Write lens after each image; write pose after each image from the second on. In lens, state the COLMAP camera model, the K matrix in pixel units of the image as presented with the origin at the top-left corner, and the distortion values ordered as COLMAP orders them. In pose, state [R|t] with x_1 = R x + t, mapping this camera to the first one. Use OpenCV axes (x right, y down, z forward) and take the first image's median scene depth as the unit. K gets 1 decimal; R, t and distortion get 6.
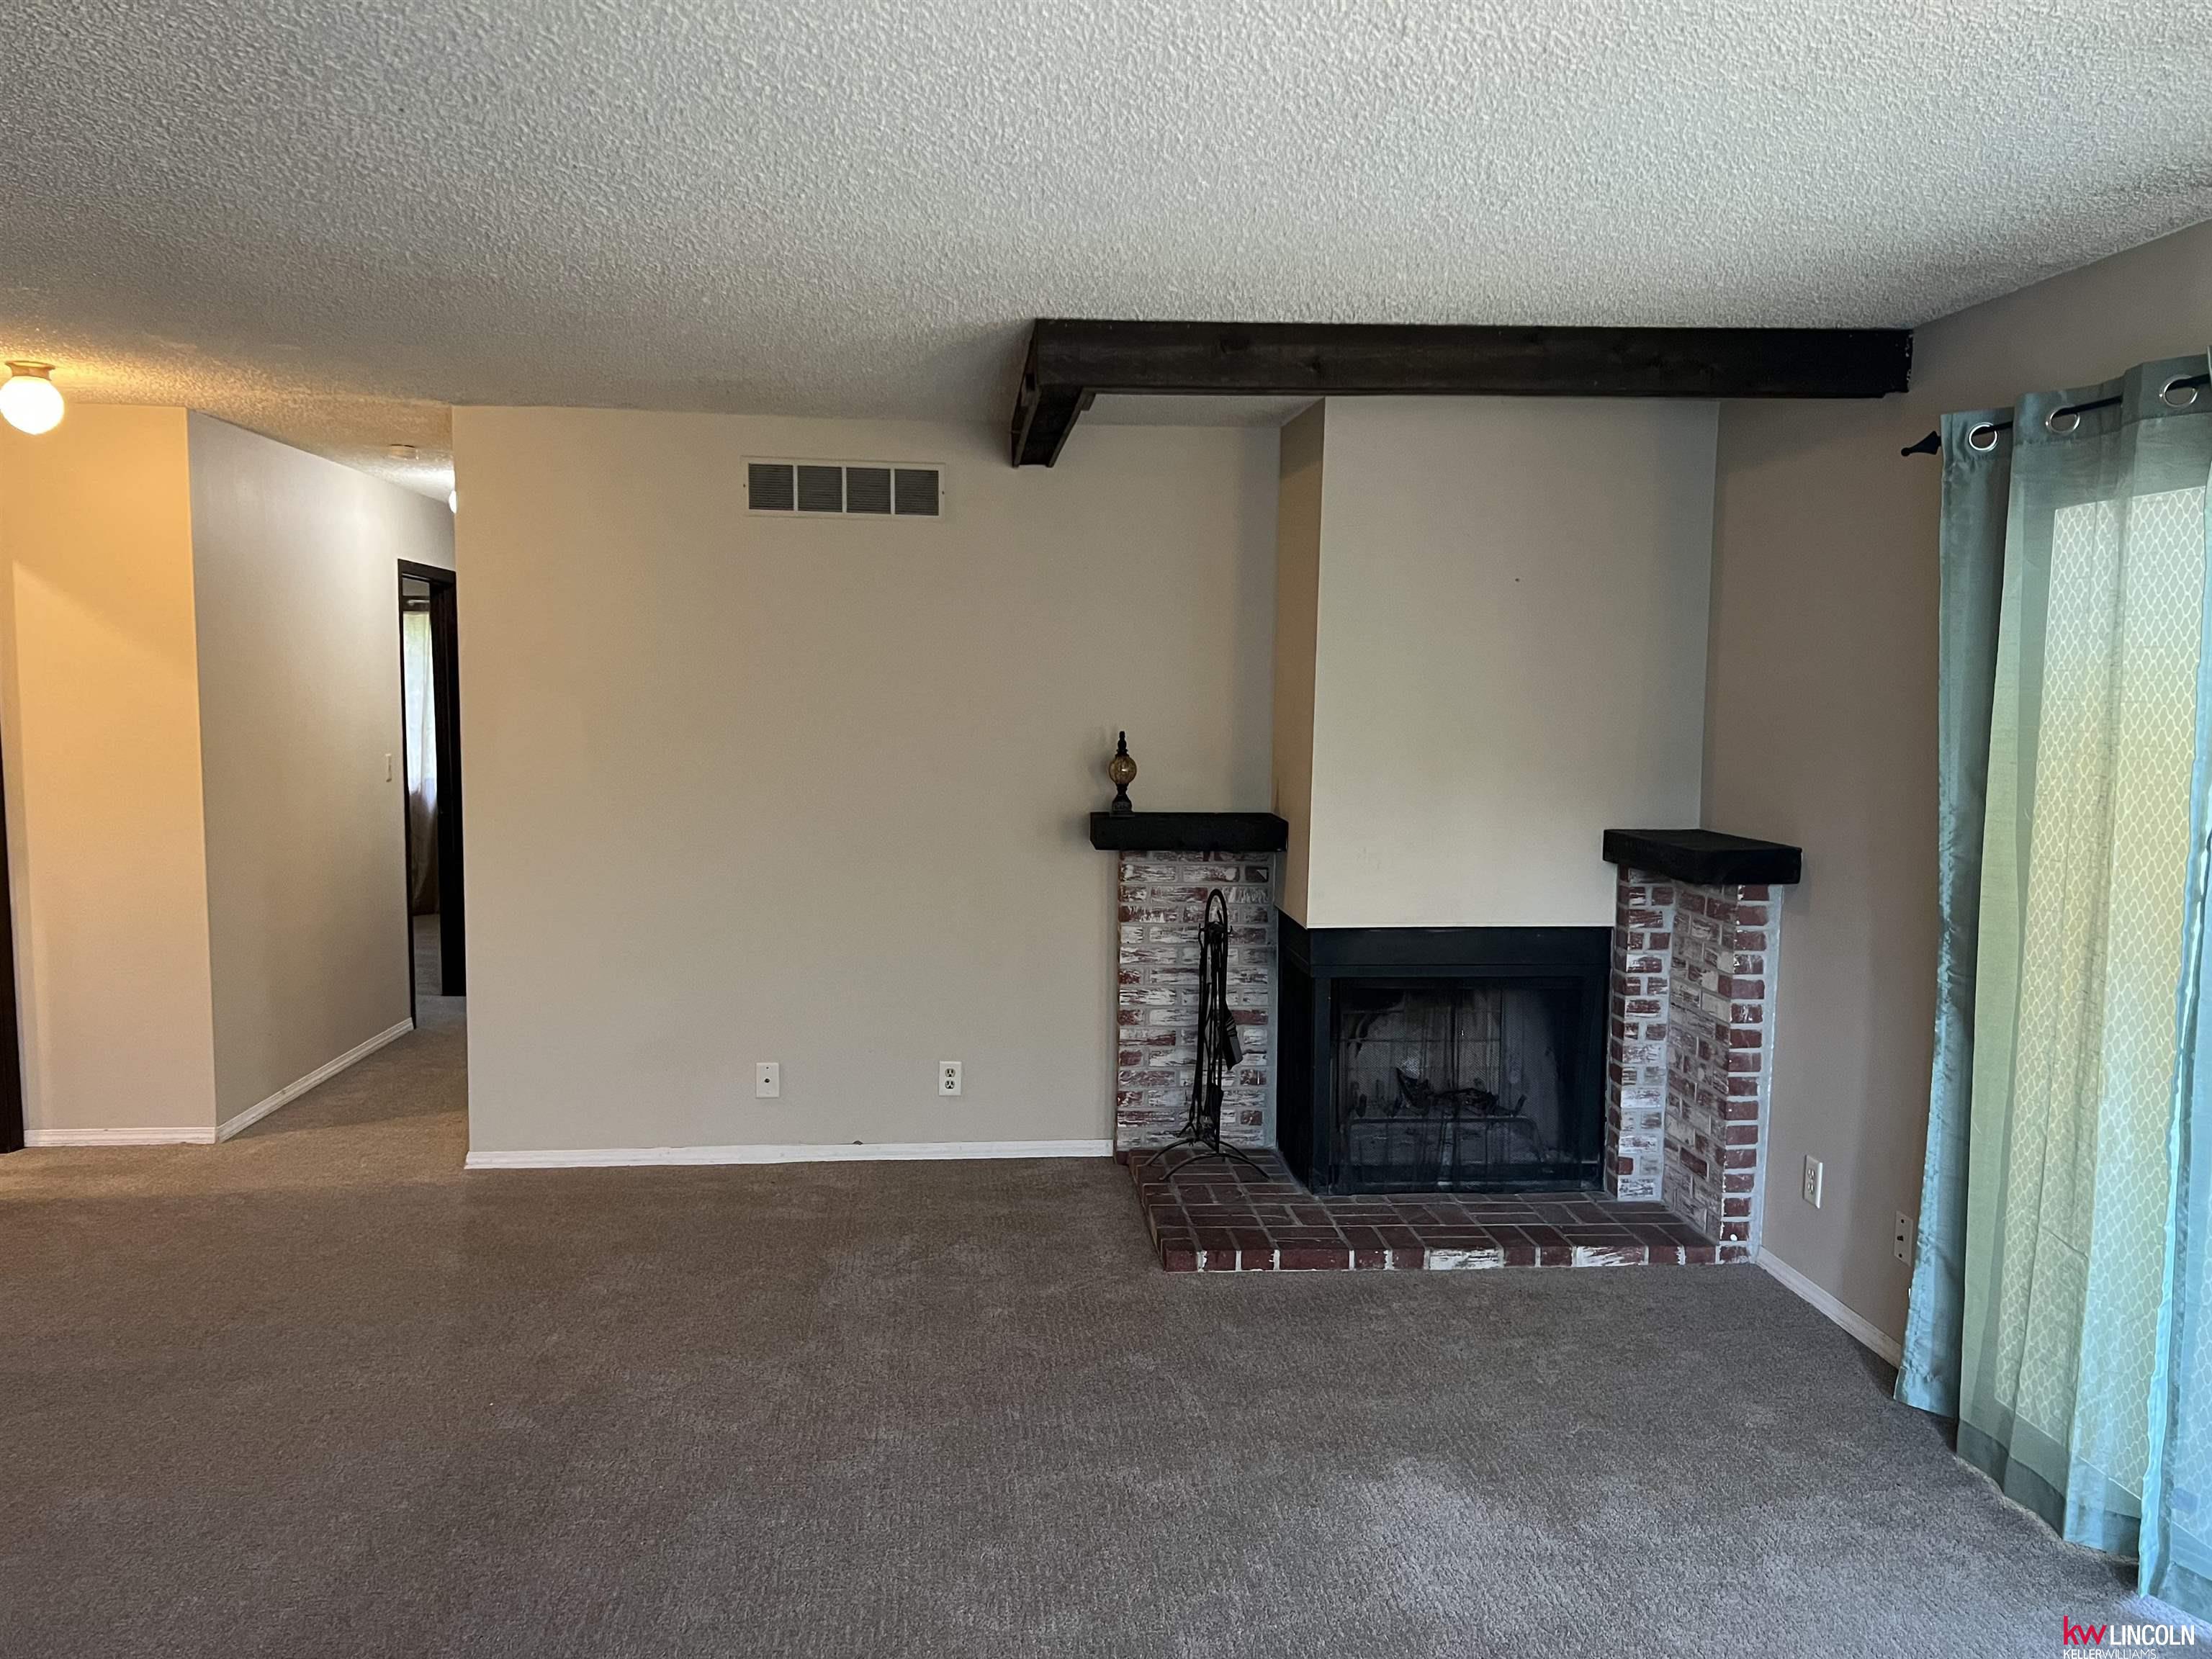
lens RADIAL K [[1674.2, 0, 1141.5], [0, 1674.2, 835.0], [0, 0, 1]] dist [0.124468, -0.172412]
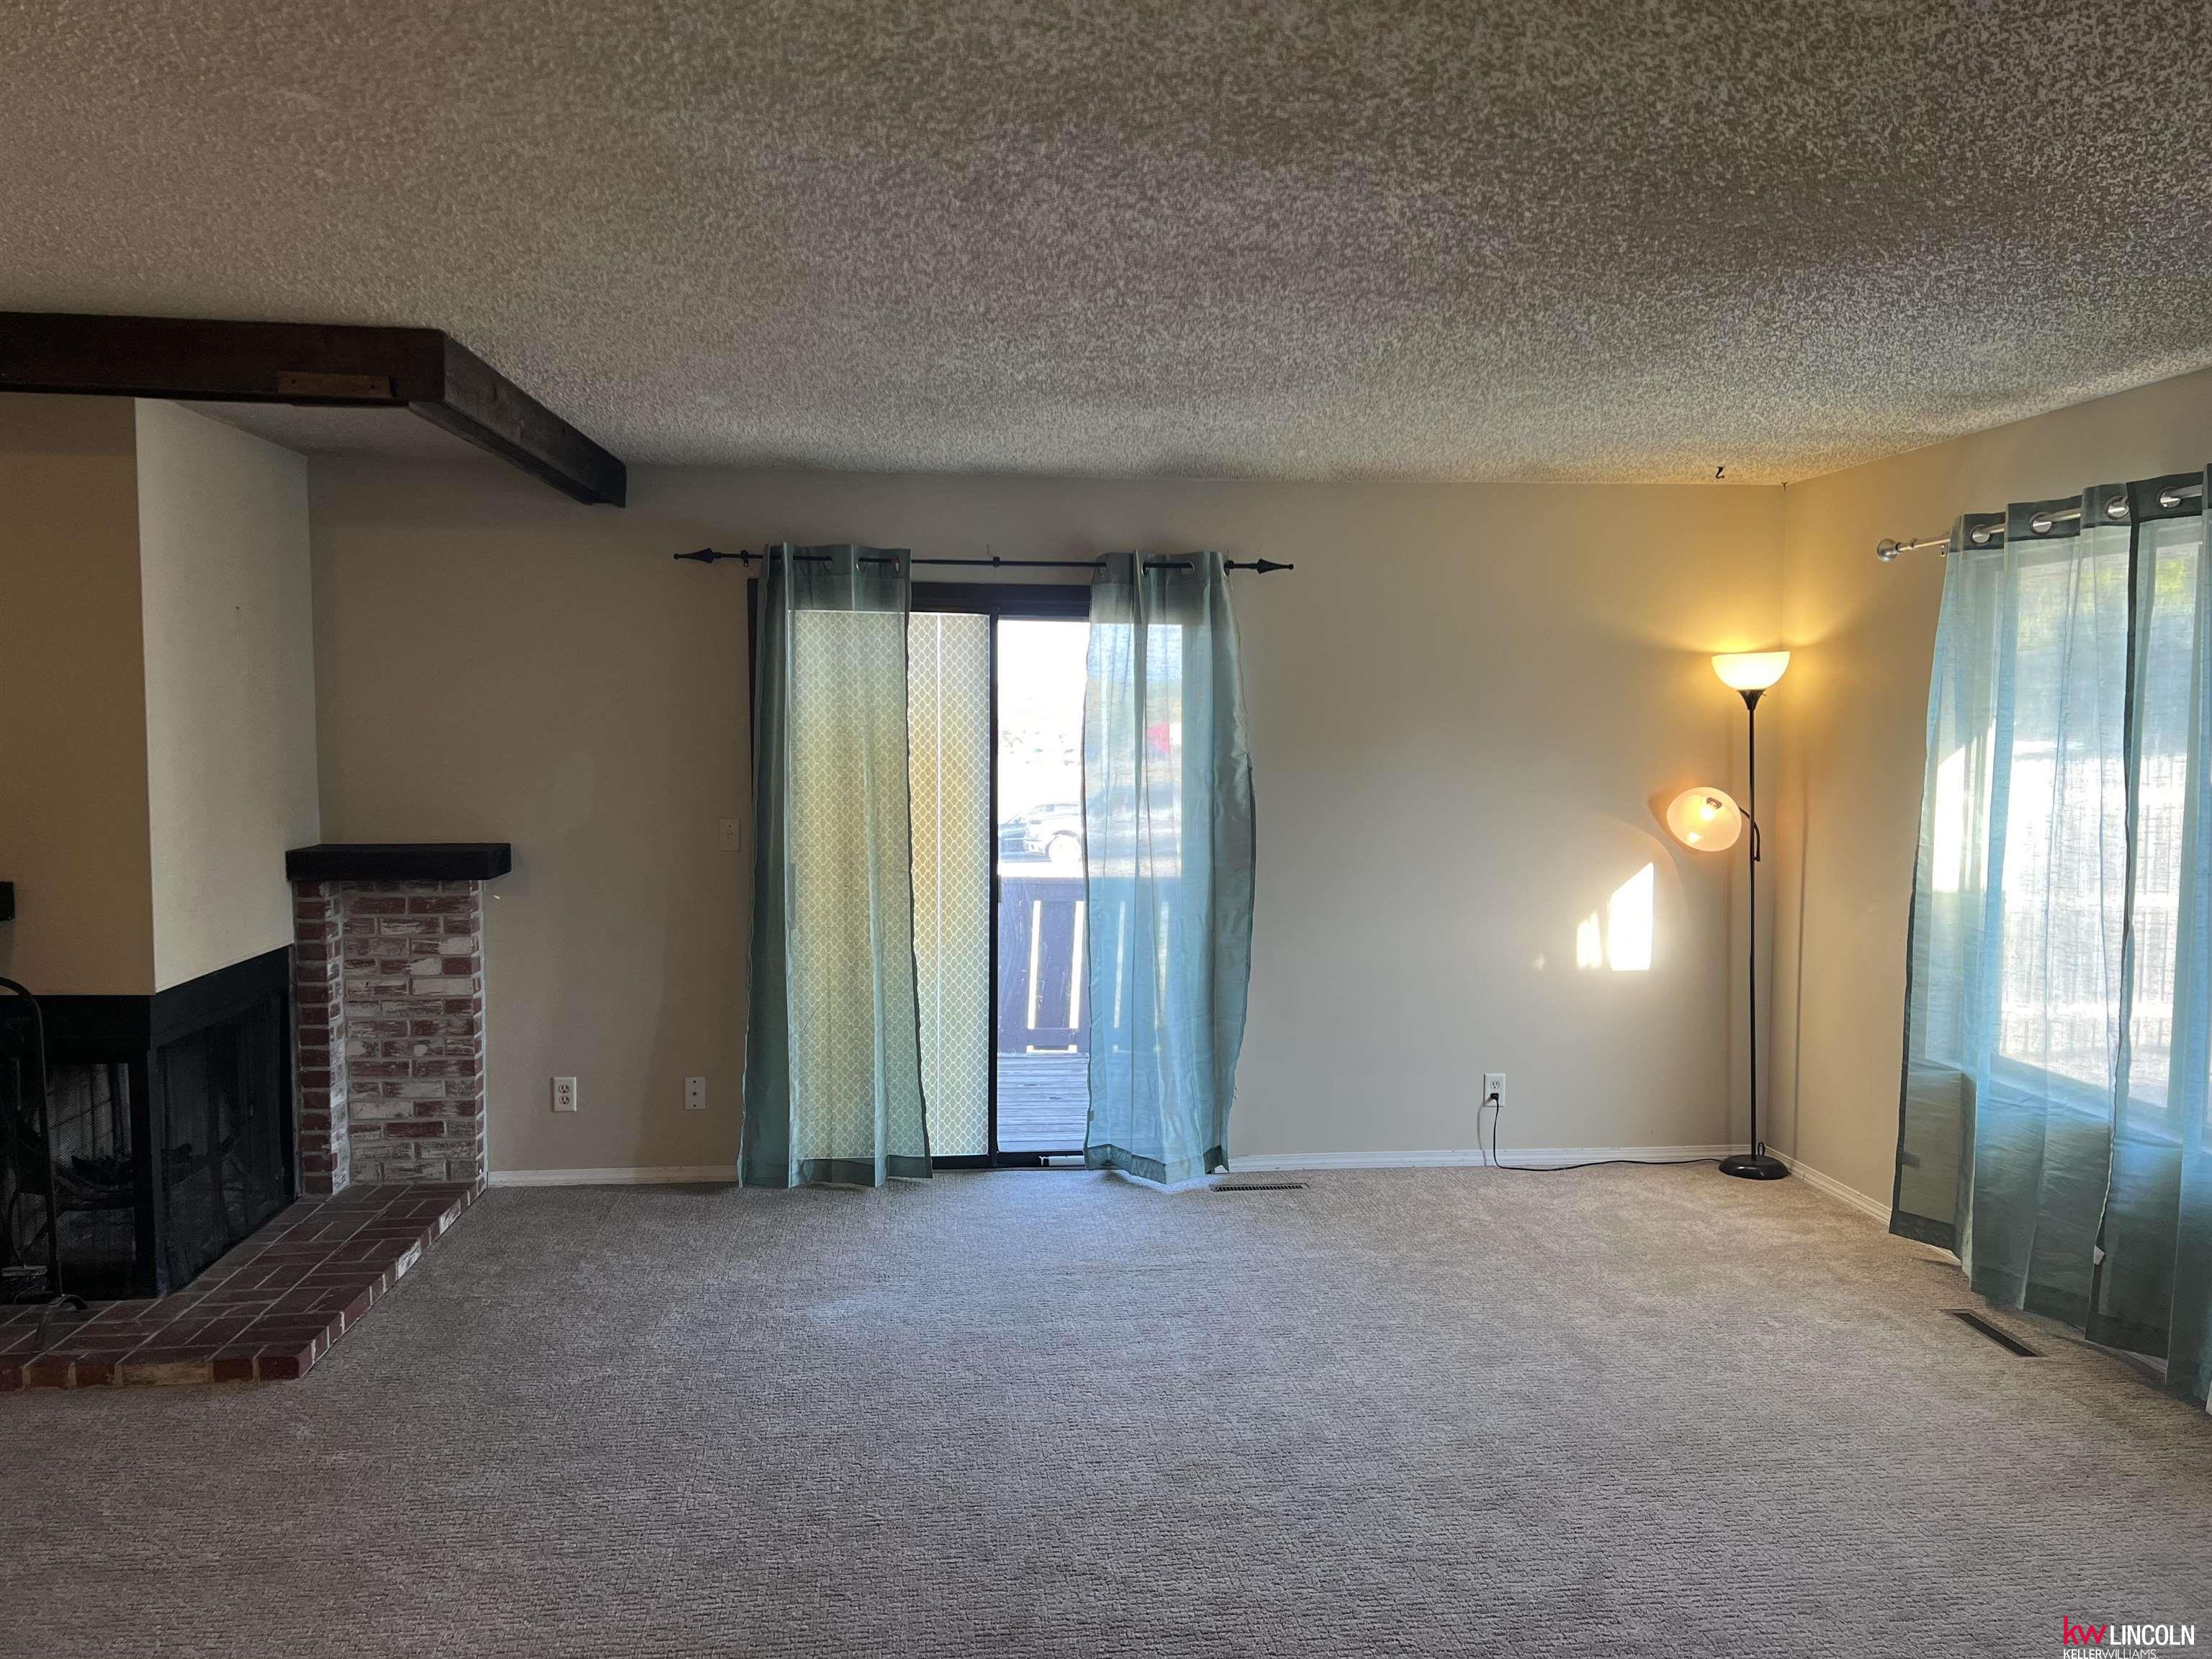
lens RADIAL K [[1649.0, 0, 1112.2], [0, 1649.0, 837.0], [0, 0, 1]] dist [0.113987, -0.164923]
pose [[-0.015337, -0.079431, 0.996722, -0.768796], [0.082550, 0.993336, 0.080431, -0.053516], [-0.996469, 0.083513, -0.008678, 0.506224]]
